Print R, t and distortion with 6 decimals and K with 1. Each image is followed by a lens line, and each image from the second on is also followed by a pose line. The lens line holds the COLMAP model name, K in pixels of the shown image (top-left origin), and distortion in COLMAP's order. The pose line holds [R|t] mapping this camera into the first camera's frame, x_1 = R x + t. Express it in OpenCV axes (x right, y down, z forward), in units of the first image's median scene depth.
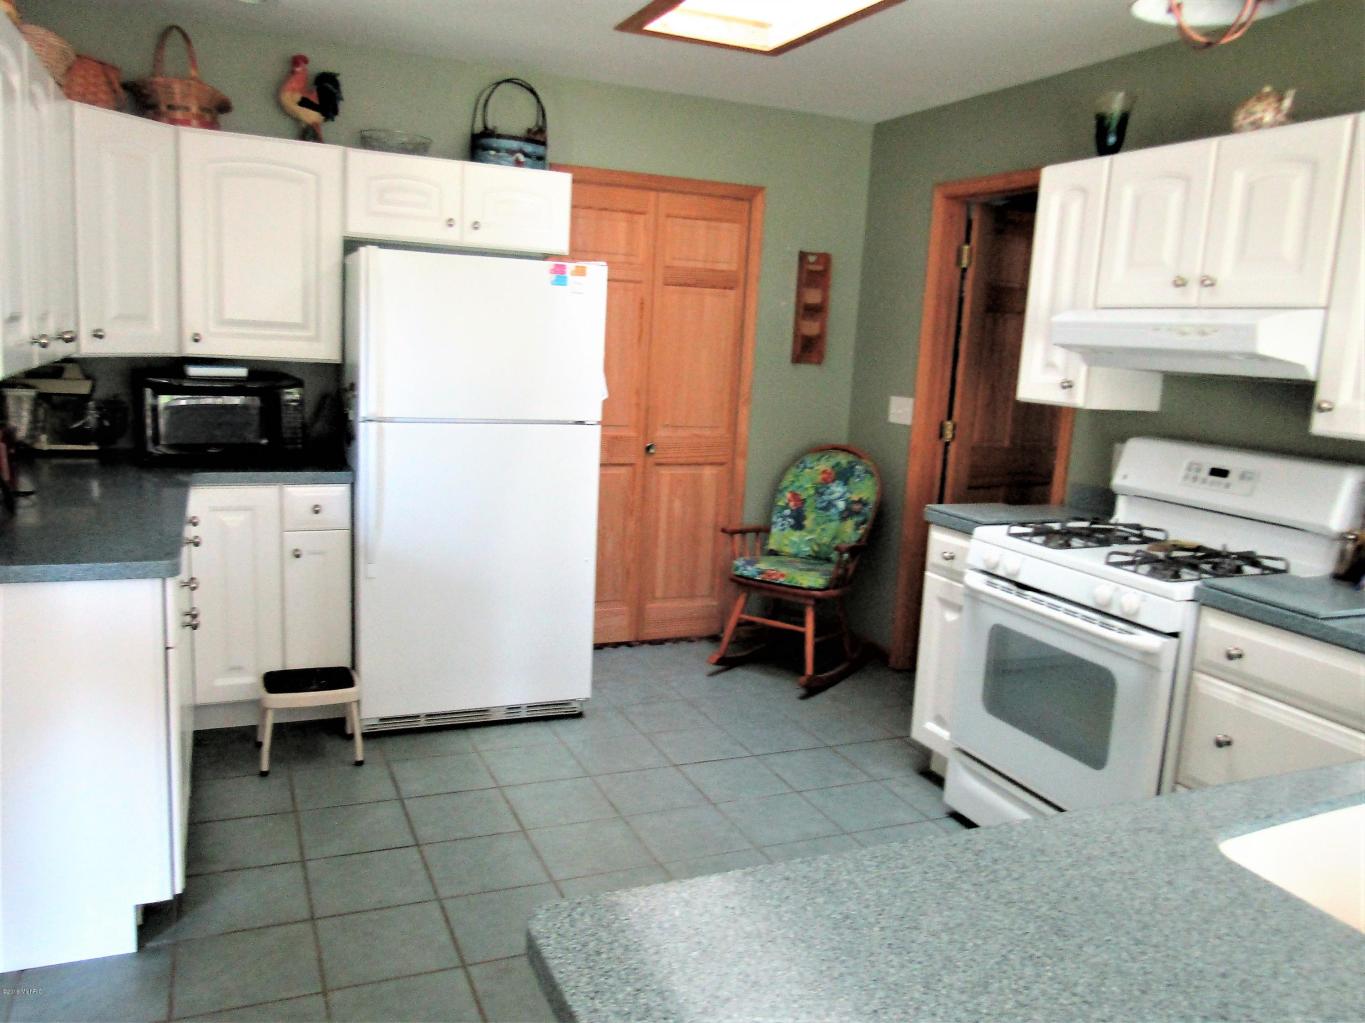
lens RADIAL K [[1063.7, 0, 682.7], [0, 1063.7, 511.9], [0, 0, 1]] dist [-0.035178, 0.005186]
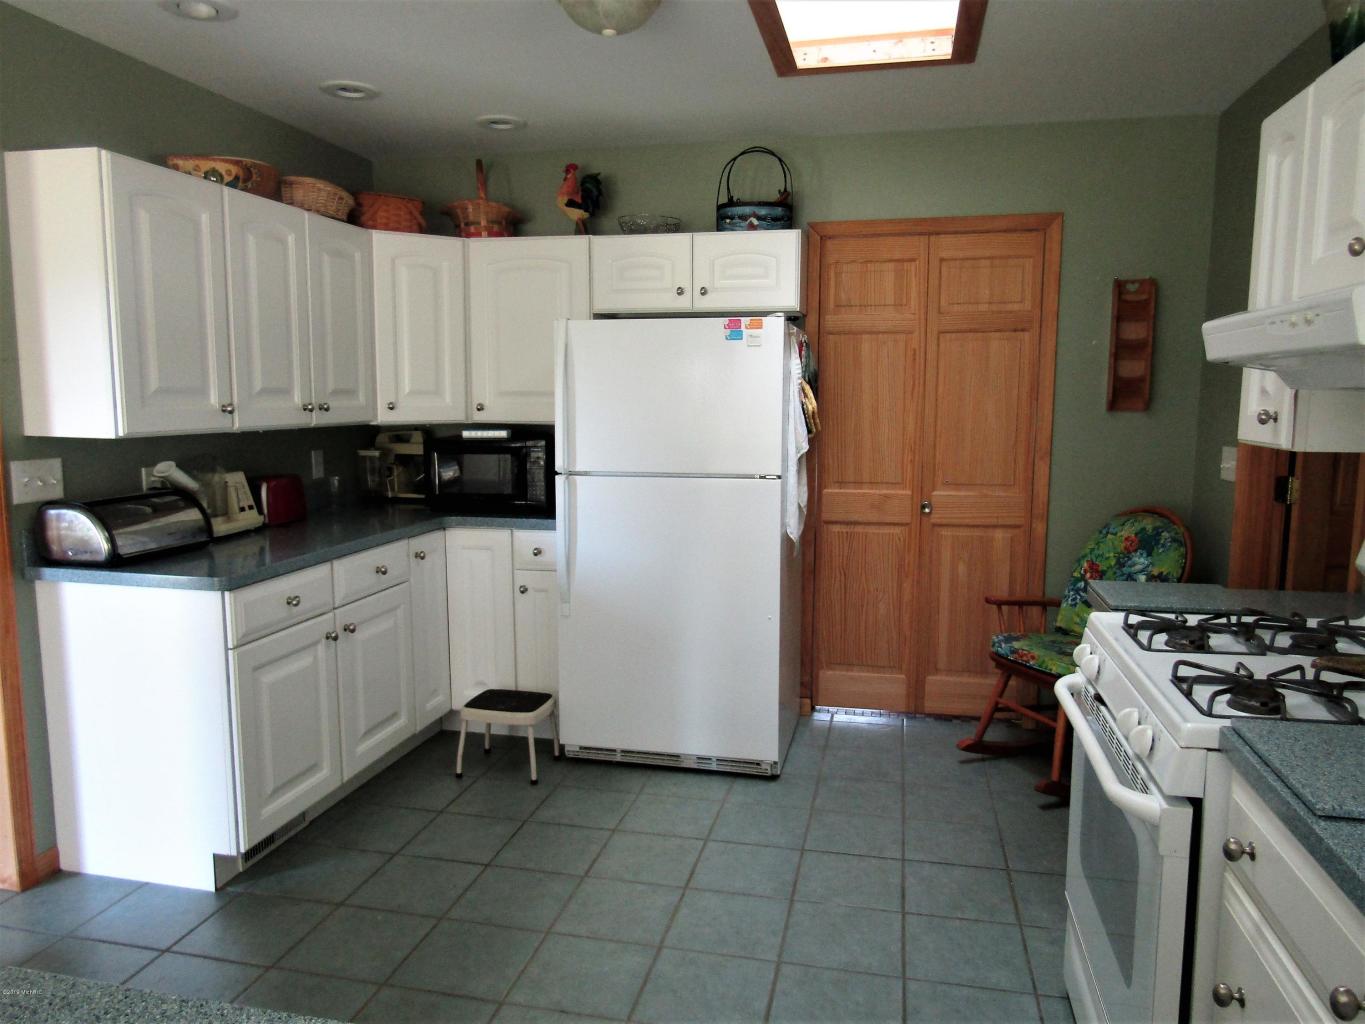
lens RADIAL K [[964.9, 0, 681.5], [0, 964.9, 509.8], [0, 0, 1]] dist [-0.026306, 0.002058]
pose [[0.804718, 0.017493, -0.593400, 0.353878], [-0.055714, 0.997380, -0.046153, -0.007766], [0.591038, 0.070200, 0.803583, 0.227473]]
